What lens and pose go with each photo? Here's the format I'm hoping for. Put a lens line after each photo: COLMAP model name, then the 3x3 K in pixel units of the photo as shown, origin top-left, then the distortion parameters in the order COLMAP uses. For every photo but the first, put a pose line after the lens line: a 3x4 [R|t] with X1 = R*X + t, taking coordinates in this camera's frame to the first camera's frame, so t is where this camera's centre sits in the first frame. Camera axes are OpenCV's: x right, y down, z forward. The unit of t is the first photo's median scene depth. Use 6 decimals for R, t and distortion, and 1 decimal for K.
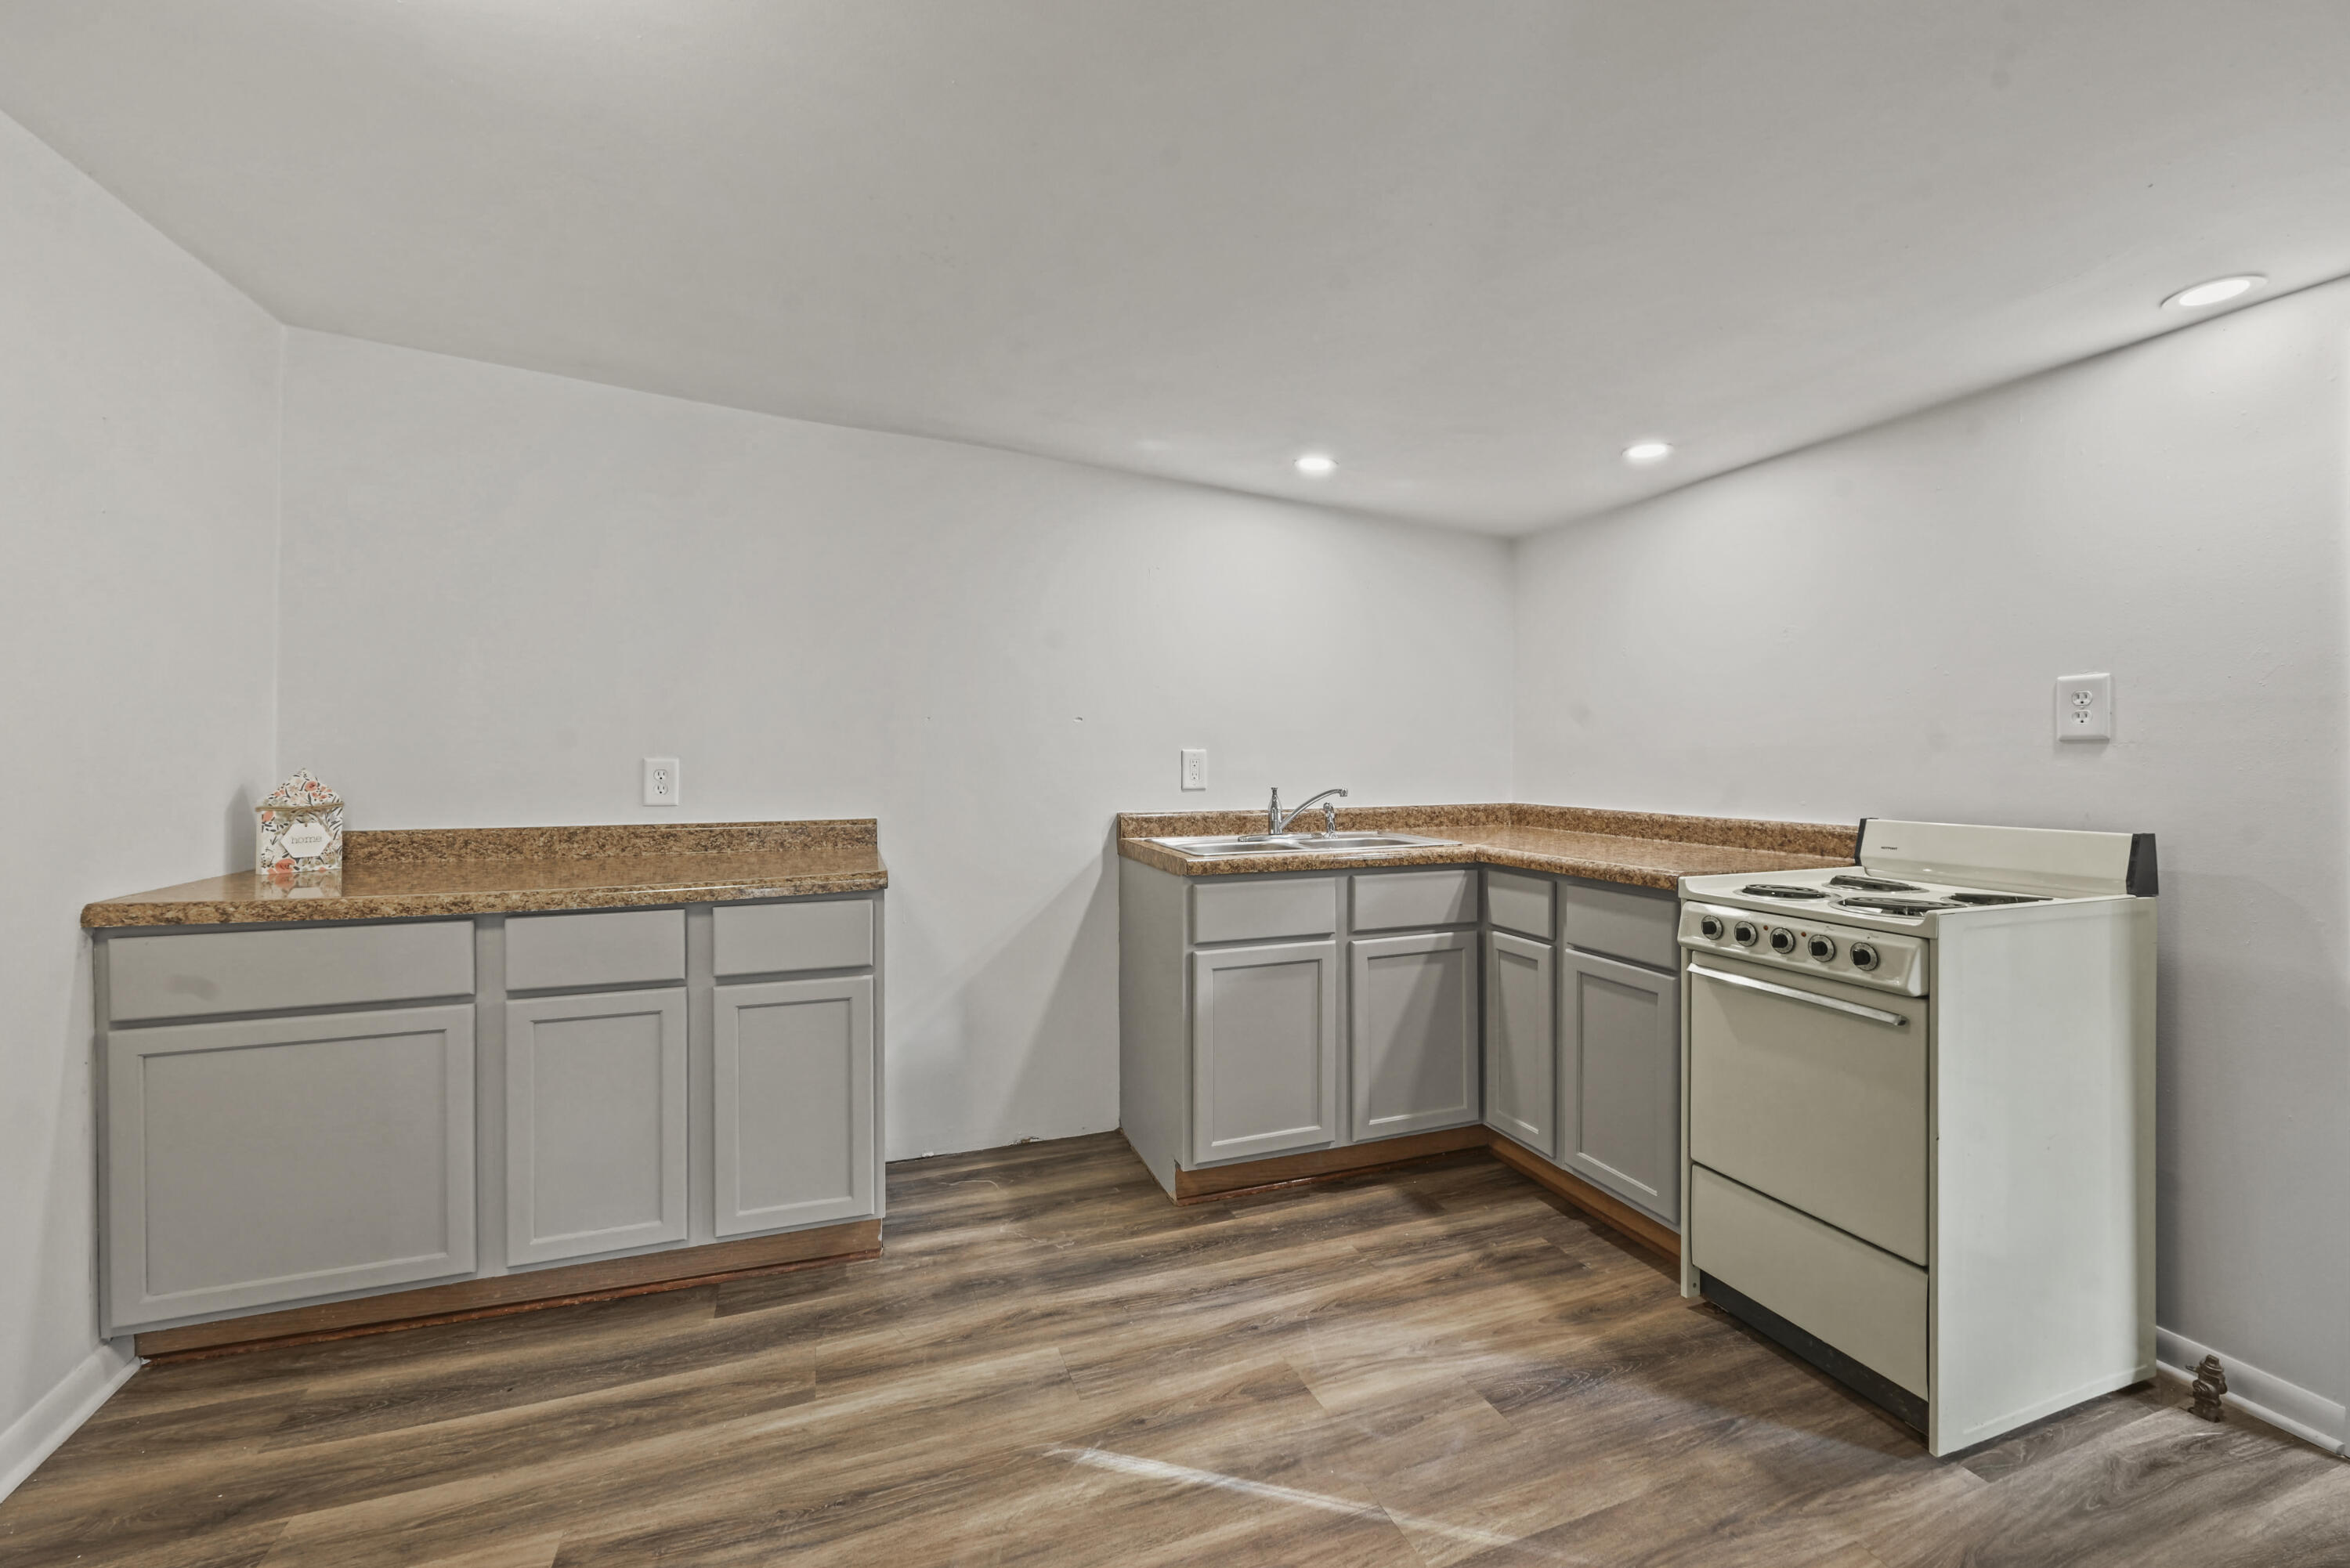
lens RADIAL K [[946.3, 0, 1173.9], [0, 946.3, 752.7], [0, 0, 1]] dist [-0.001971, 0.000036]
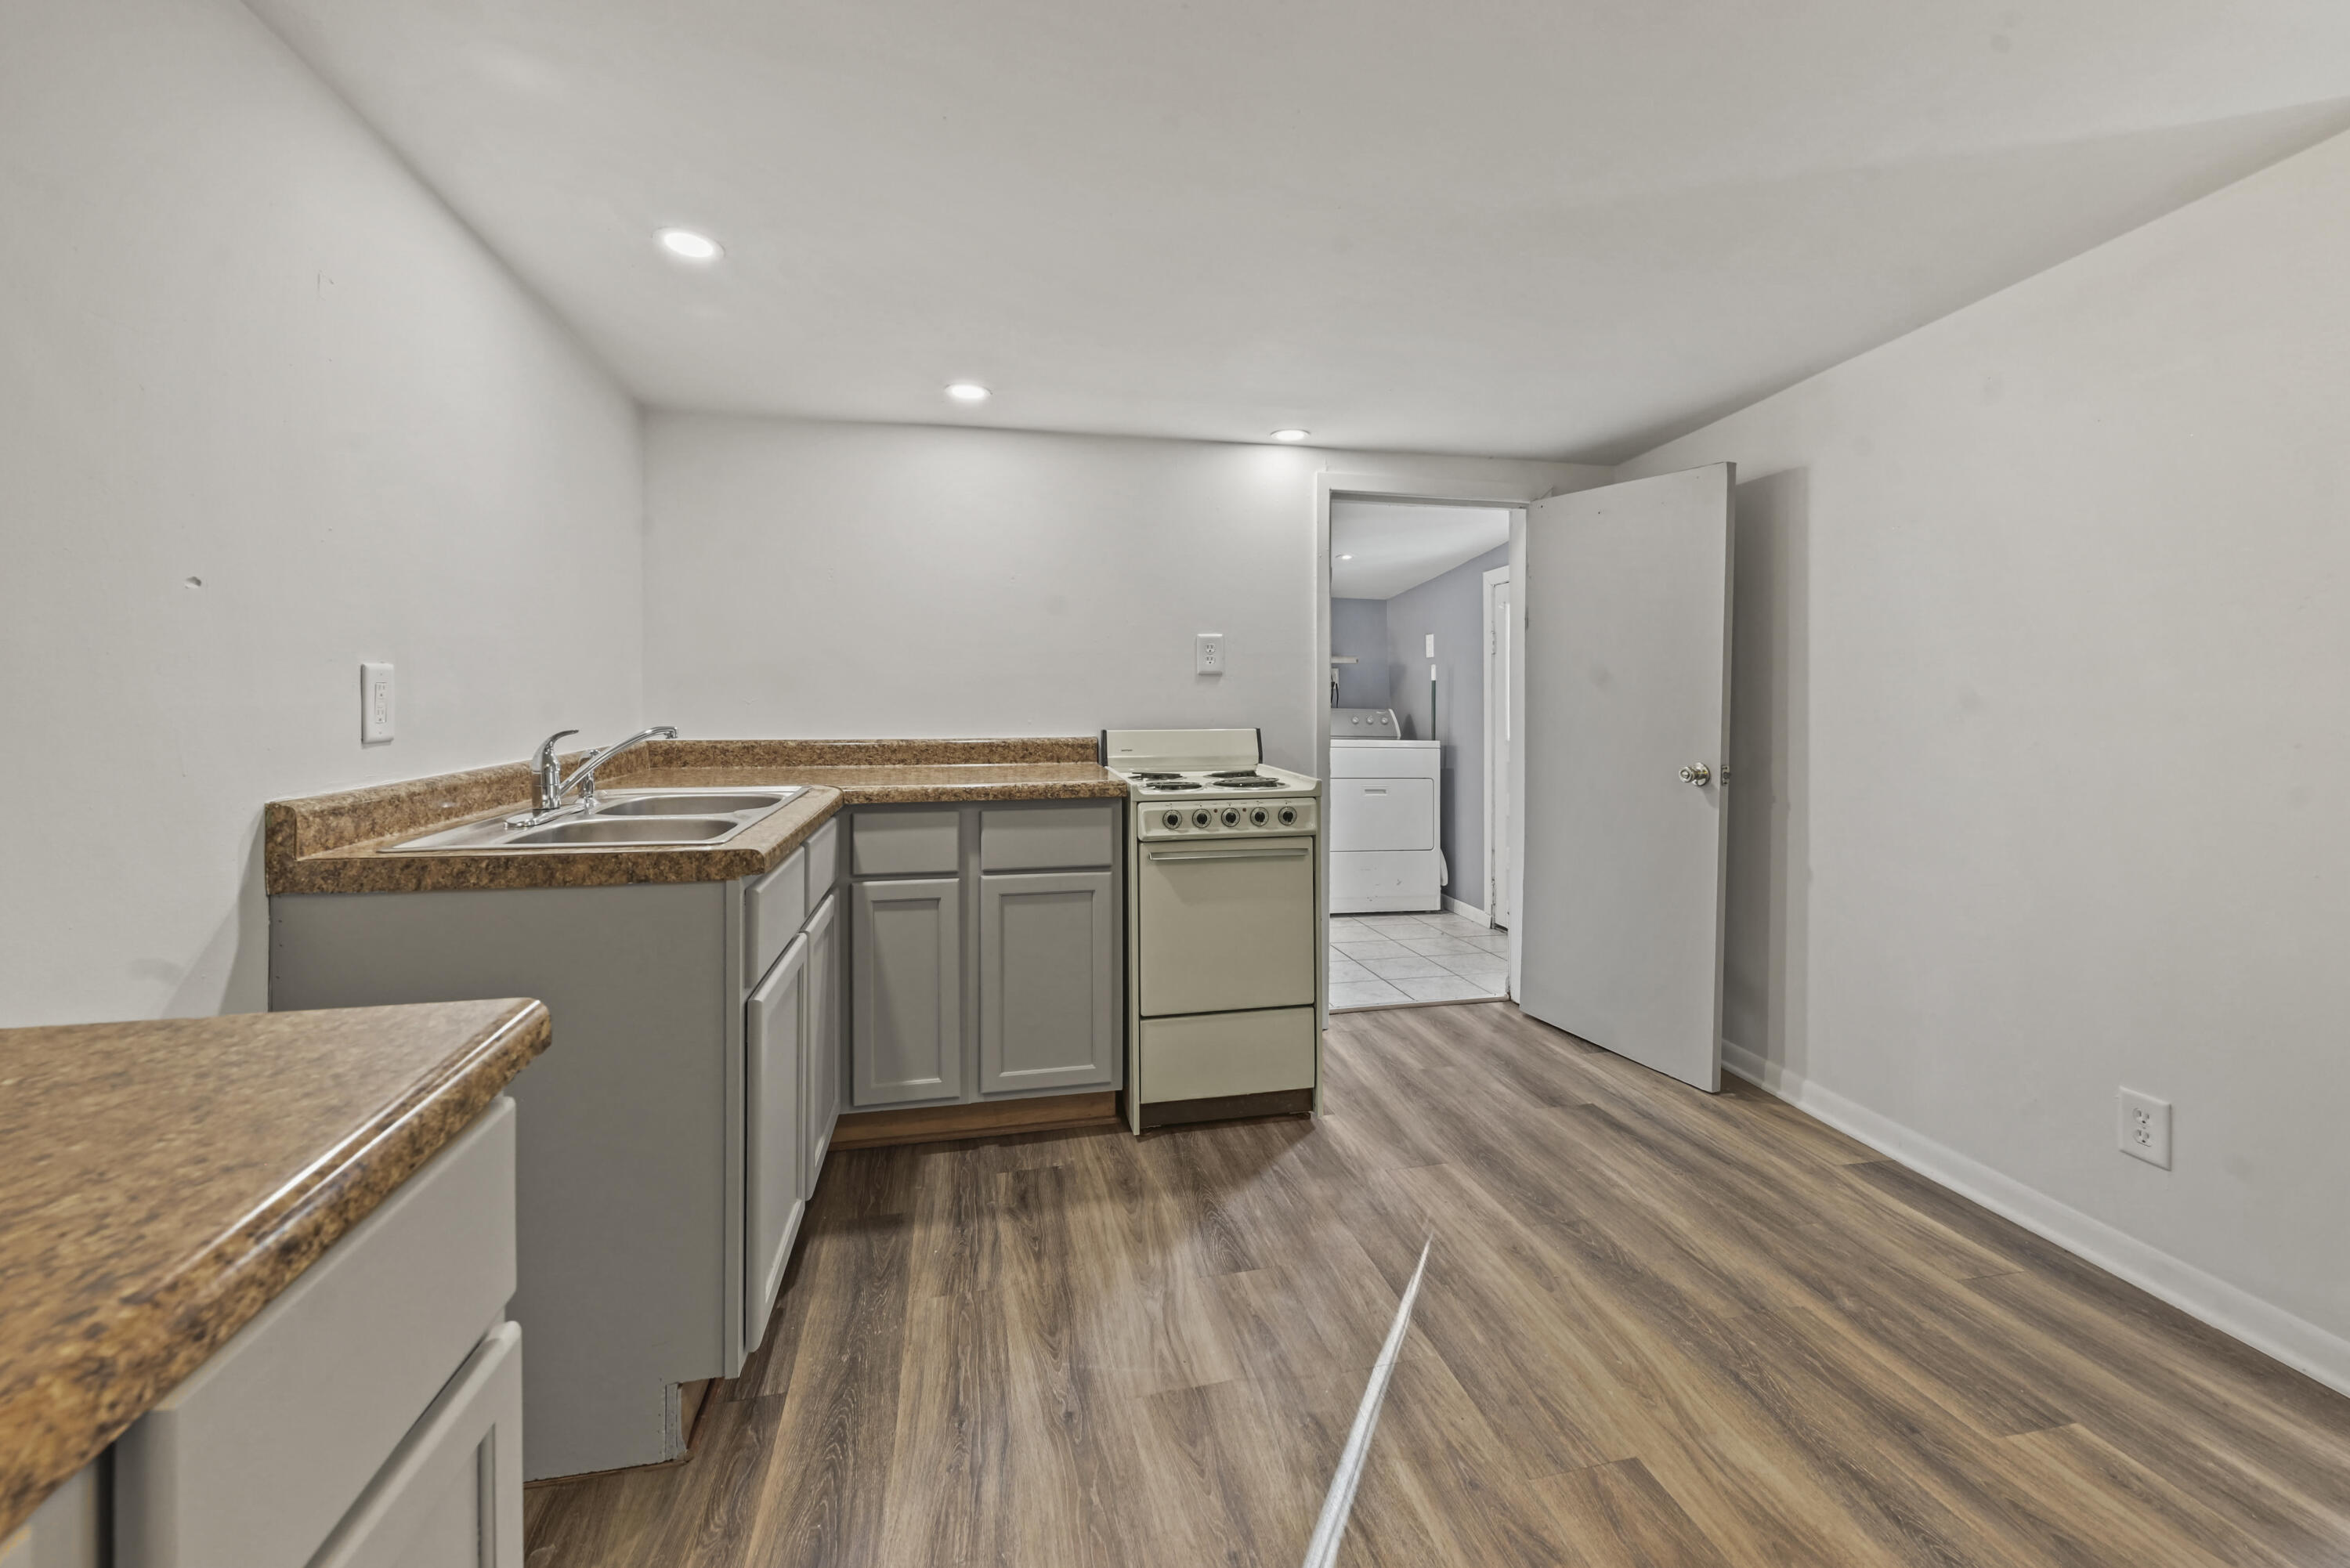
lens RADIAL K [[970.8, 0, 1186.0], [0, 970.8, 698.0], [0, 0, 1]] dist [-0.000890, 0.000055]
pose [[0.132734, -0.008207, 0.991118, -0.620677], [-0.006680, 0.999936, 0.009175, 0.011837], [-0.991129, -0.007839, 0.132671, 0.728769]]
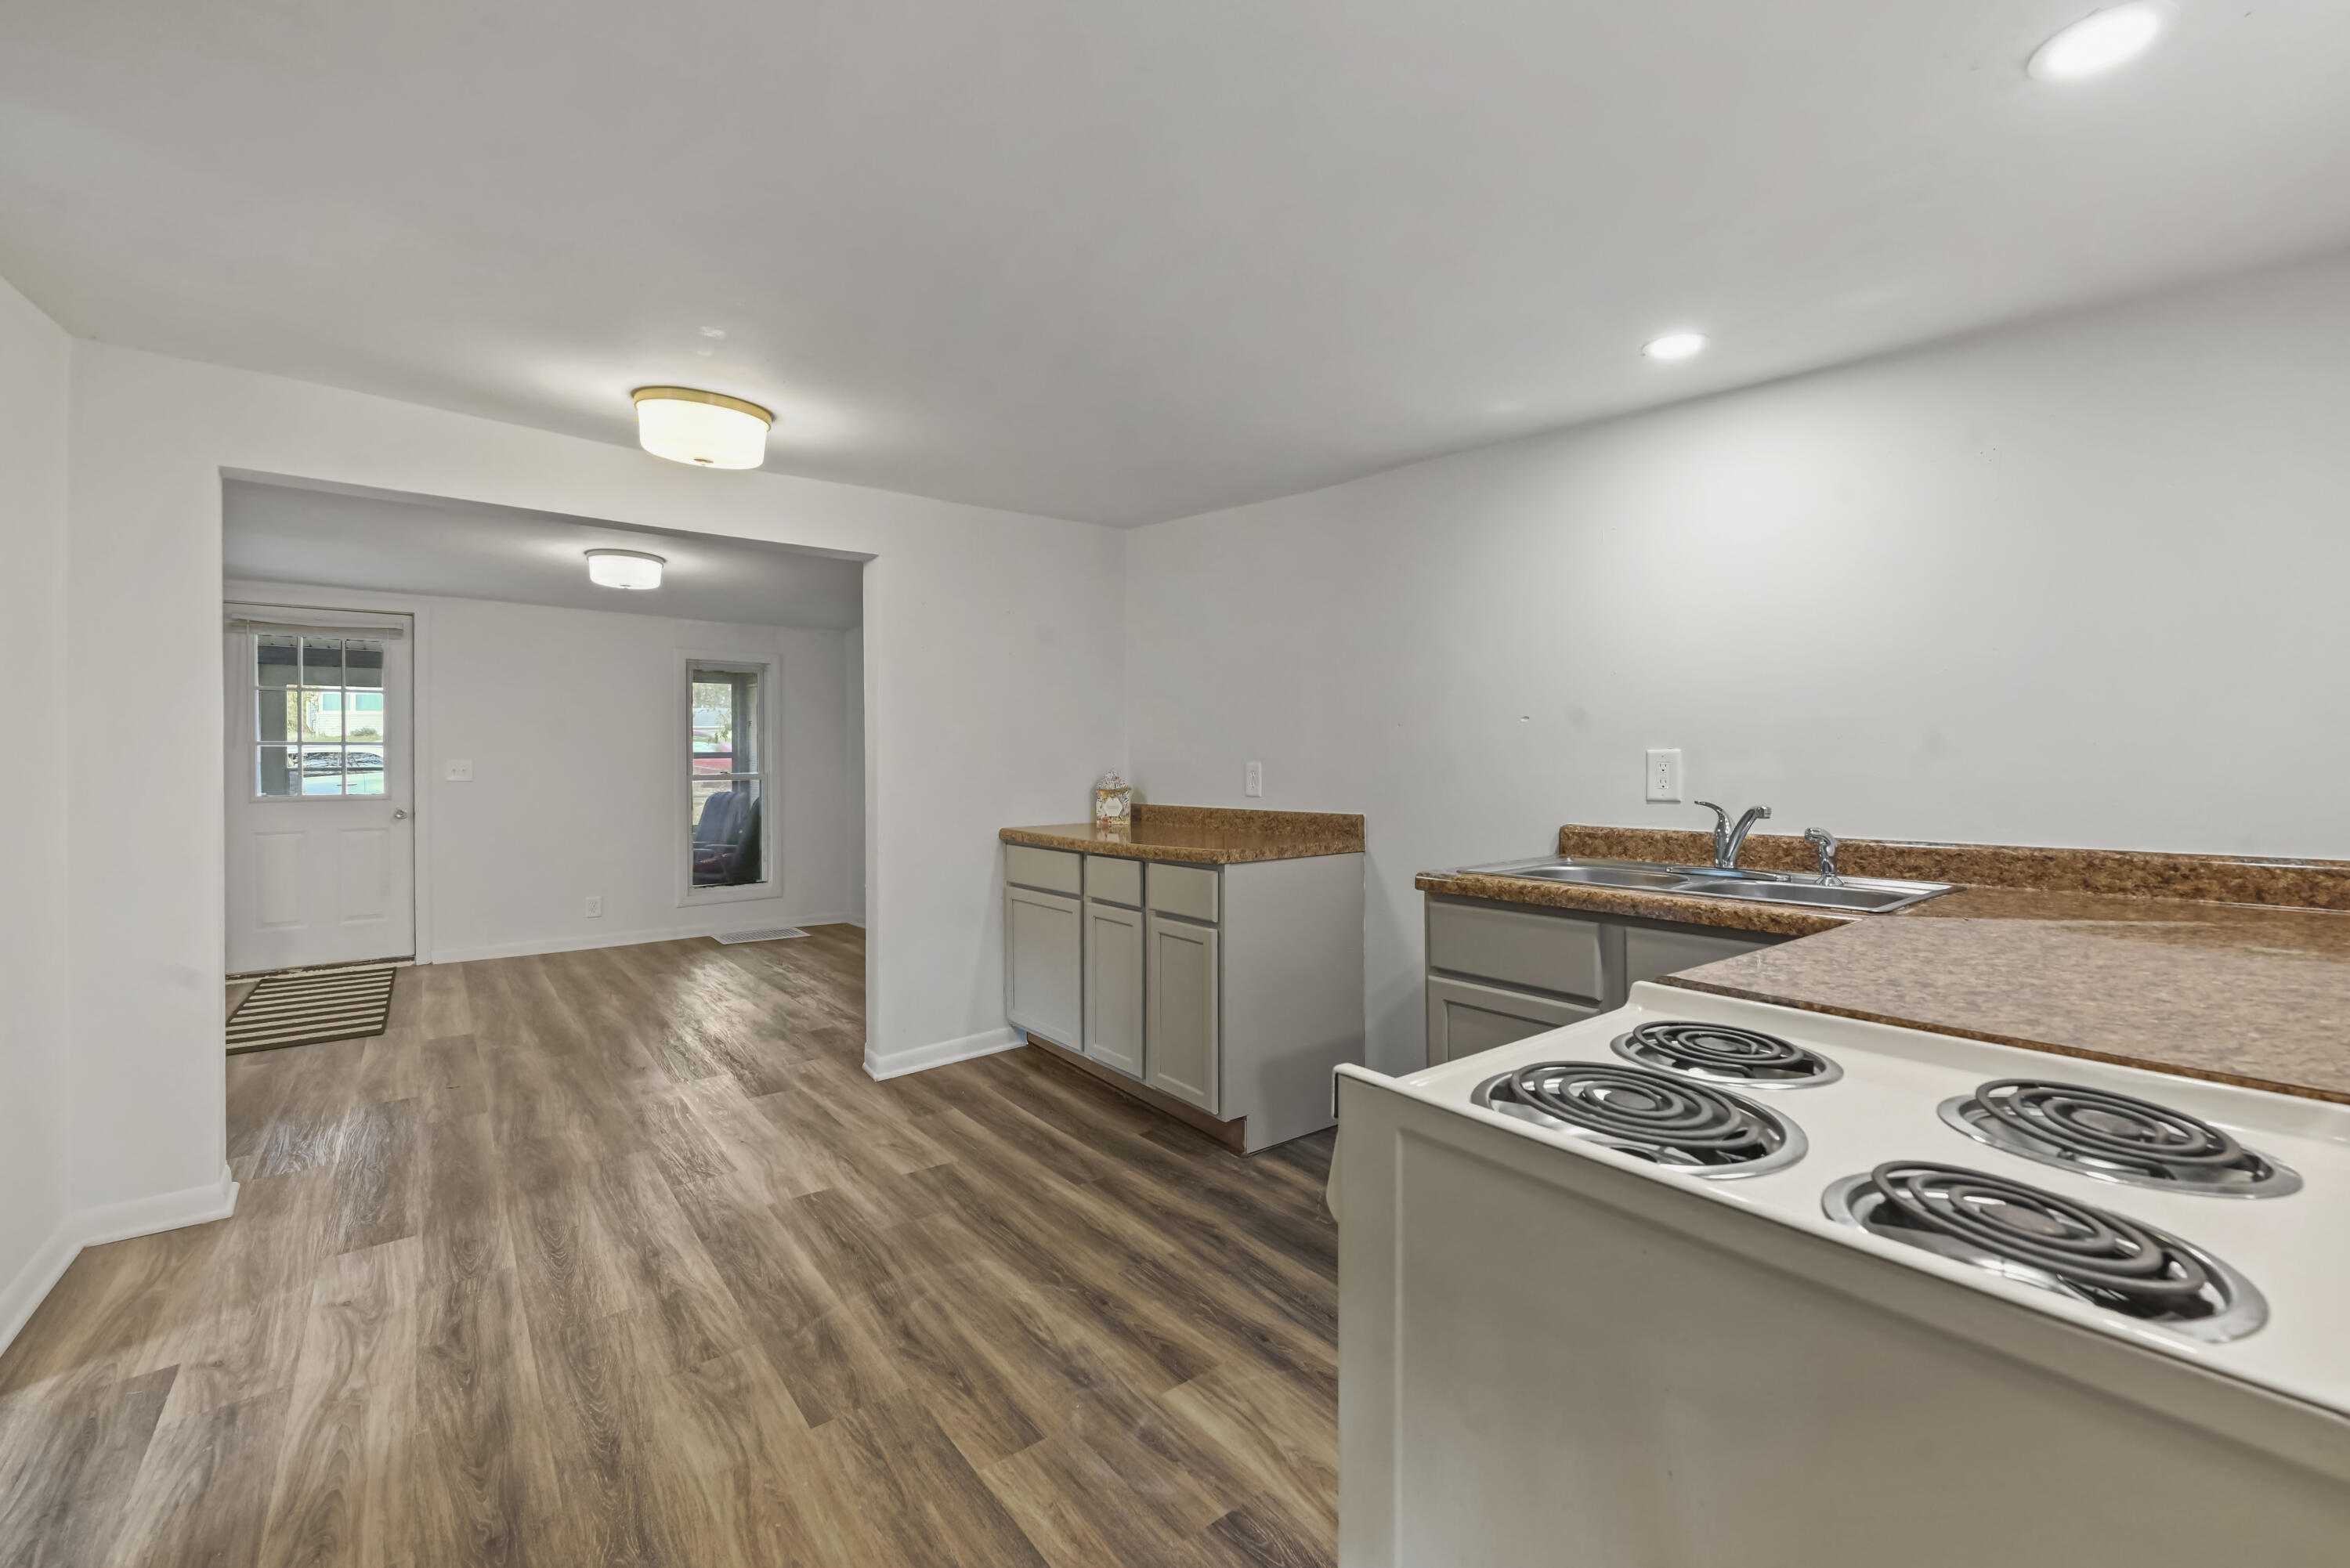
lens RADIAL K [[953.5, 0, 1181.1], [0, 953.5, 730.9], [0, 0, 1]] dist [-0.000734, 0.000063]
pose [[0.305882, -0.033770, -0.951470, 0.928736], [0.009727, 0.999429, -0.032345, 0.003749], [0.952020, 0.000639, 0.306036, 0.553220]]
